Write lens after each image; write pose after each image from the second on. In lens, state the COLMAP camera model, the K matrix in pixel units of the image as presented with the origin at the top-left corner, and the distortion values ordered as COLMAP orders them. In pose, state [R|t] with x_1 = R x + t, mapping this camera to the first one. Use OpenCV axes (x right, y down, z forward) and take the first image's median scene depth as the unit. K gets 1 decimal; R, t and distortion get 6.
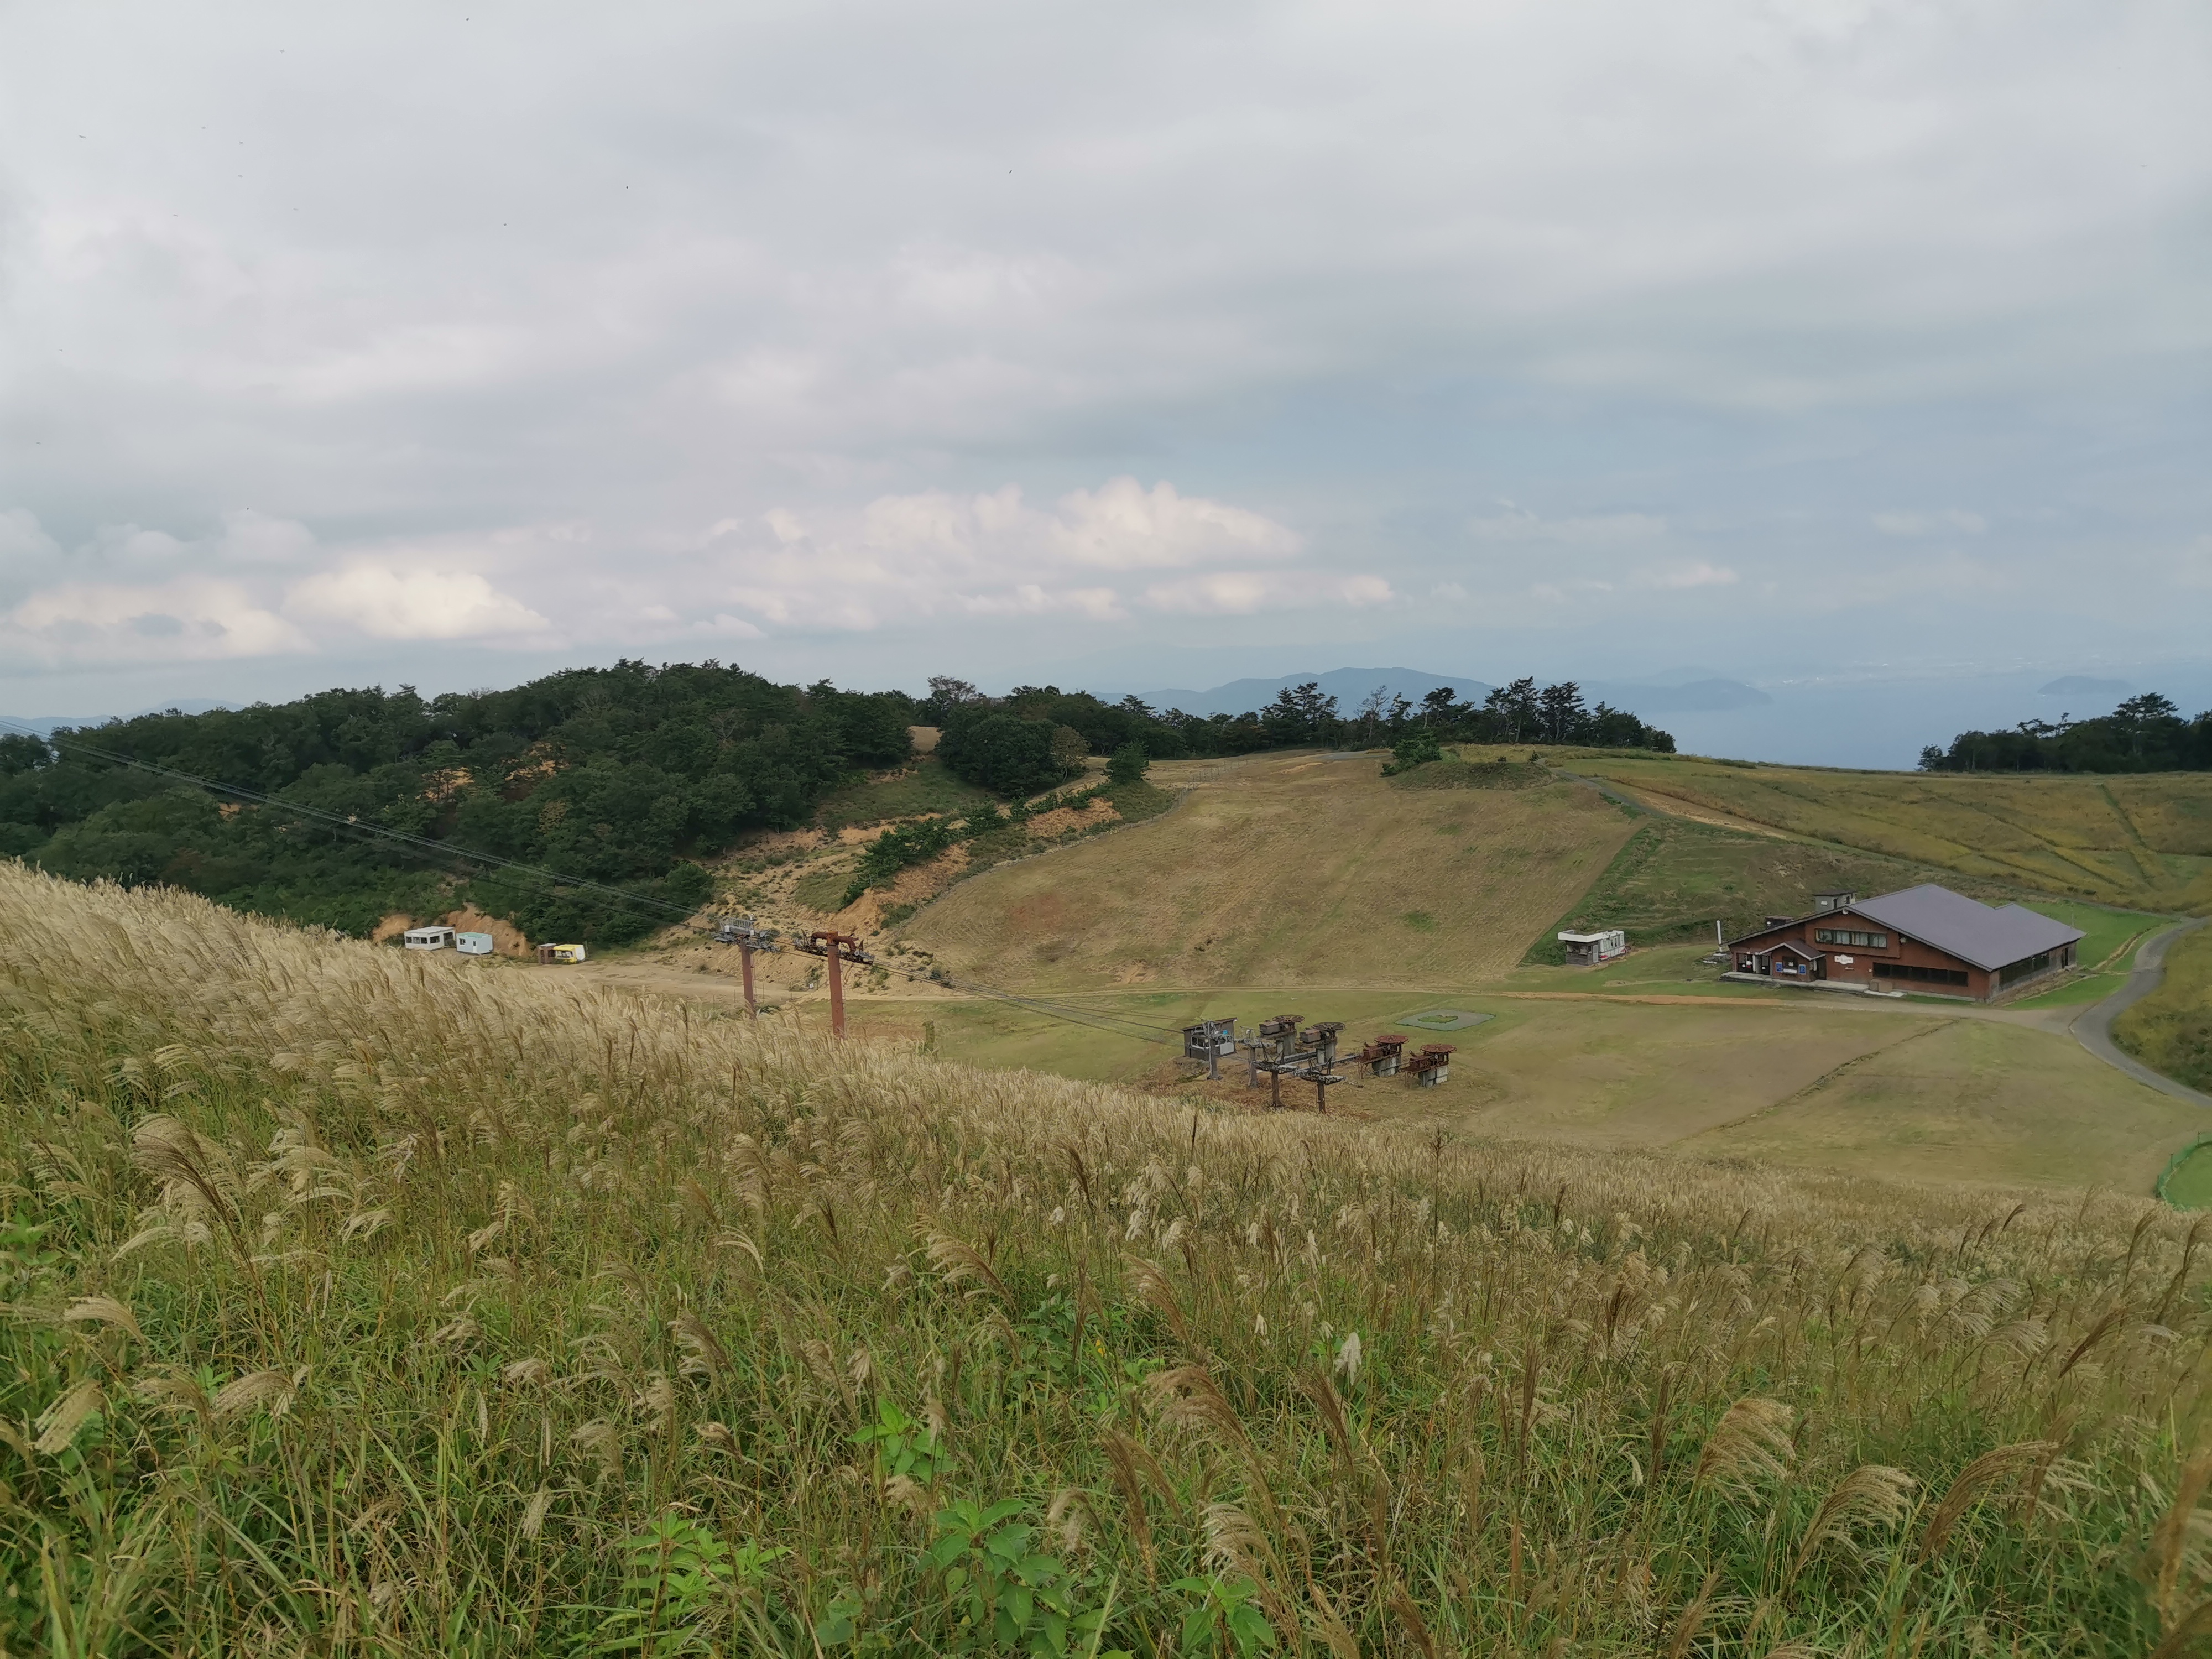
lens RADIAL K [[1675.7, 0, 1109.8], [0, 1675.7, 812.3], [0, 0, 1]] dist [0.004819, -0.072150]
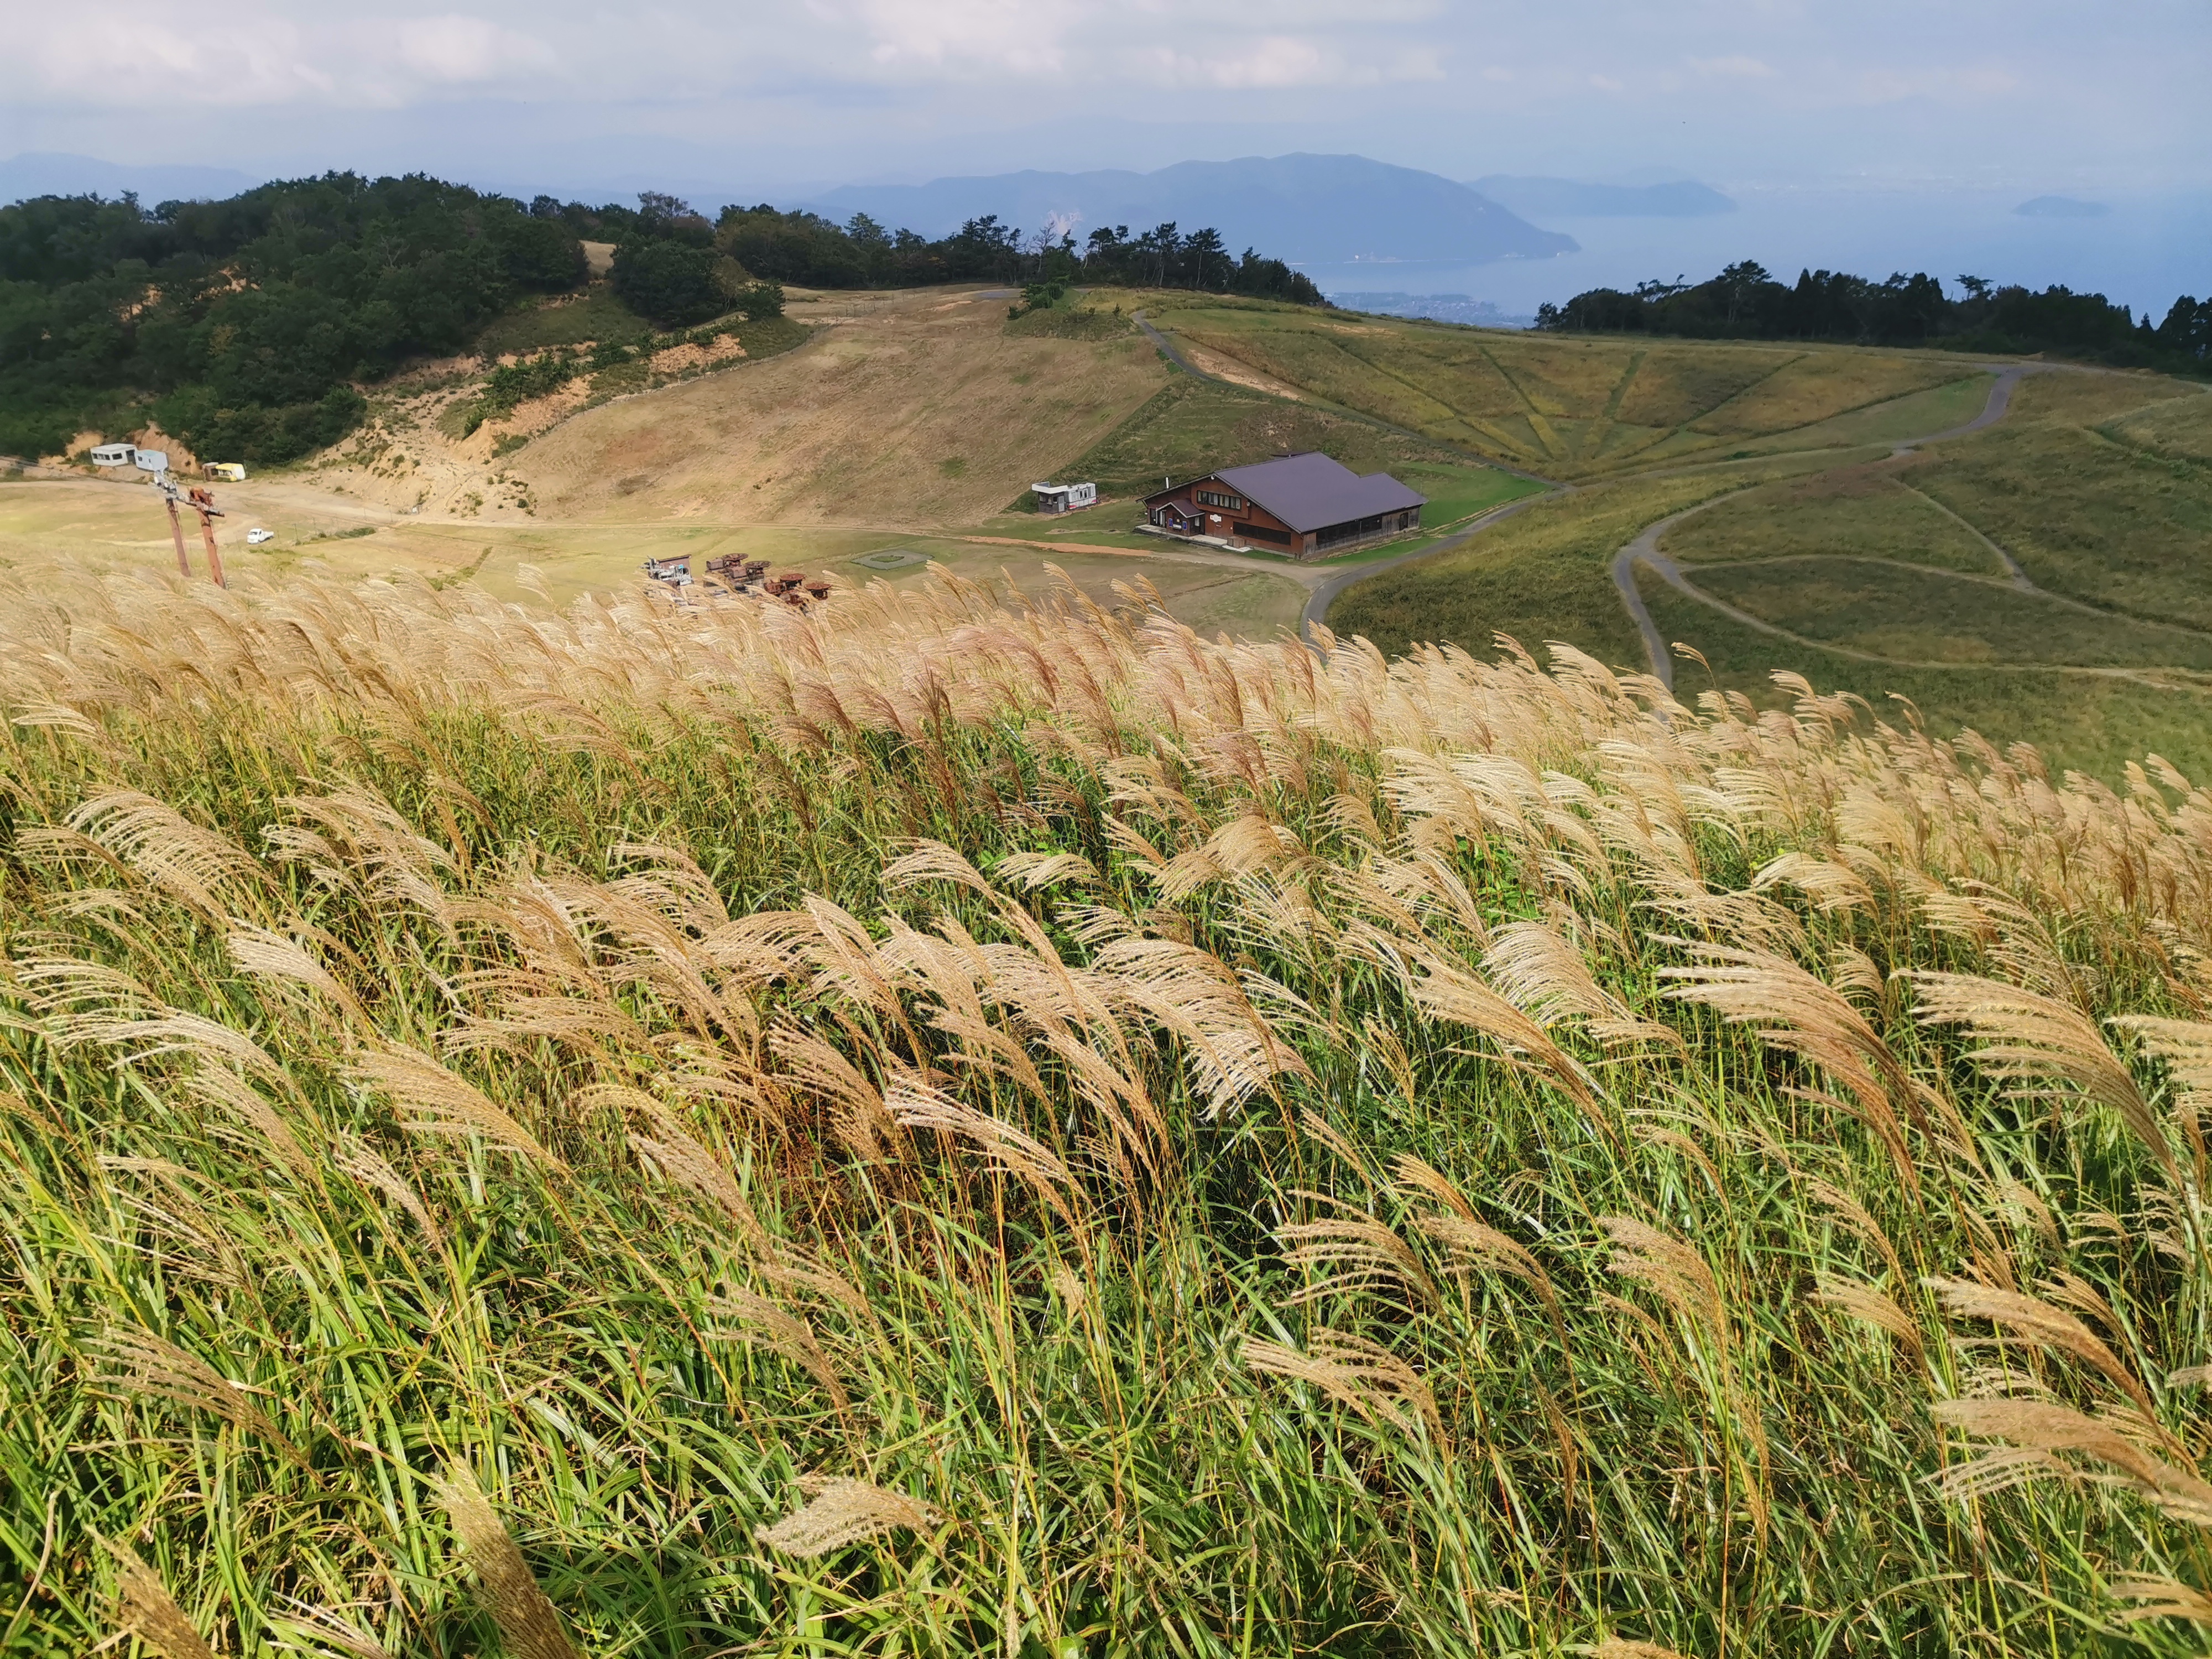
lens RADIAL K [[1675.7, 0, 1130.3], [0, 1675.7, 838.4], [0, 0, 1]] dist [0.004819, -0.072150]
pose [[0.999004, 0.019433, 0.040165, 0.224377], [-0.030763, 0.951995, 0.304565, -0.037437], [-0.032319, -0.305498, 0.951644, -0.133211]]
